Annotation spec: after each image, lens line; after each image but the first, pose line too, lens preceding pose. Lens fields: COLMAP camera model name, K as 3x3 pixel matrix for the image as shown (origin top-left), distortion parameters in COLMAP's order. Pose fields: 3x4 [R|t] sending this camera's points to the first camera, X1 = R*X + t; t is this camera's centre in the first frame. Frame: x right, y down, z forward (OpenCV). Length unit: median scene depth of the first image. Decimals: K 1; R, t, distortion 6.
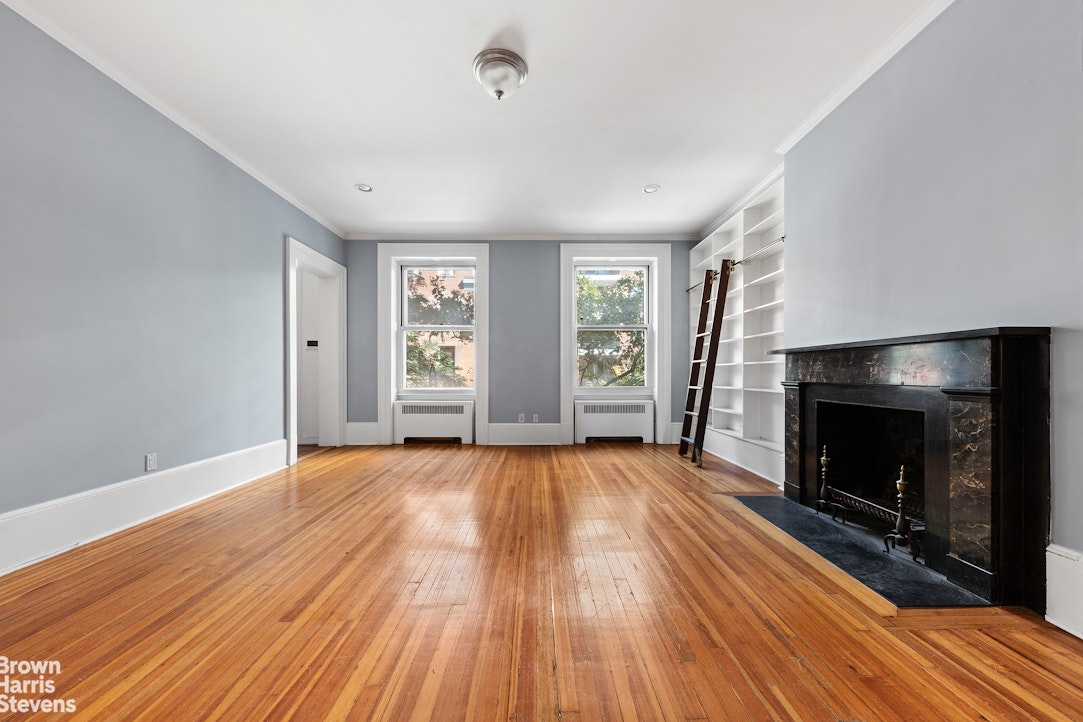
lens RADIAL K [[402.3, 0, 546.0], [0, 402.3, 368.8], [0, 0, 1]] dist [0.007081, -0.000303]
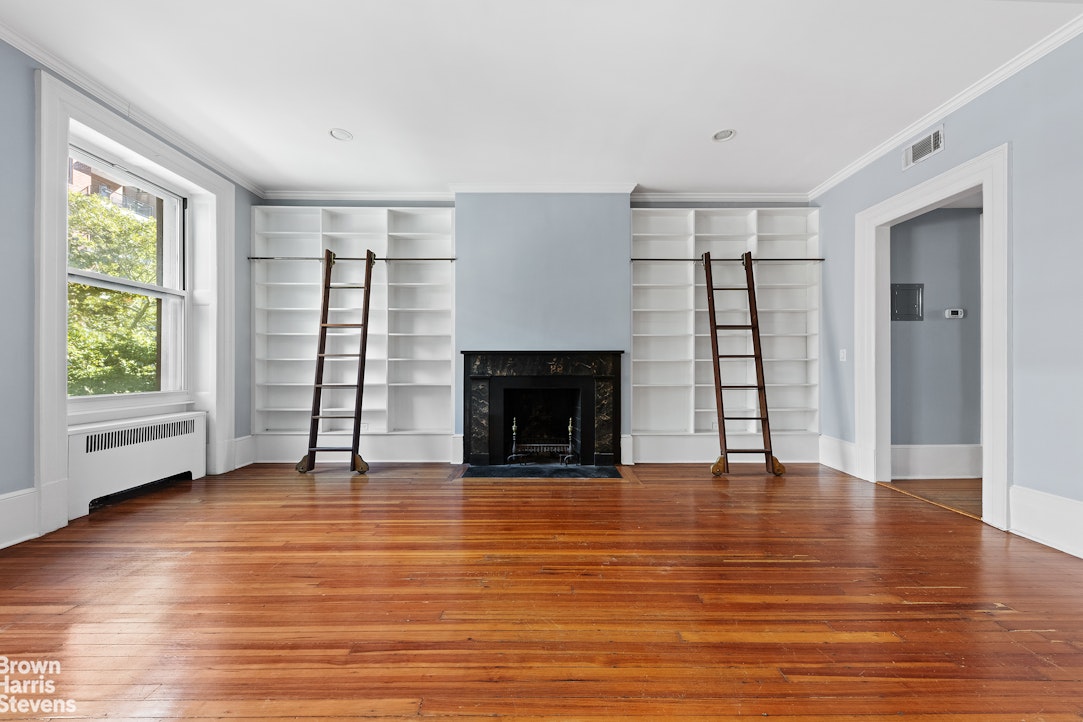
lens RADIAL K [[402.3, 0, 547.5], [0, 402.3, 365.5], [0, 0, 1]] dist [0.007081, -0.000303]
pose [[-0.008644, 0.003183, 0.999958, -0.711060], [-0.011491, 0.999929, -0.003283, 0.001088], [-0.999897, -0.011519, -0.008607, 0.808123]]
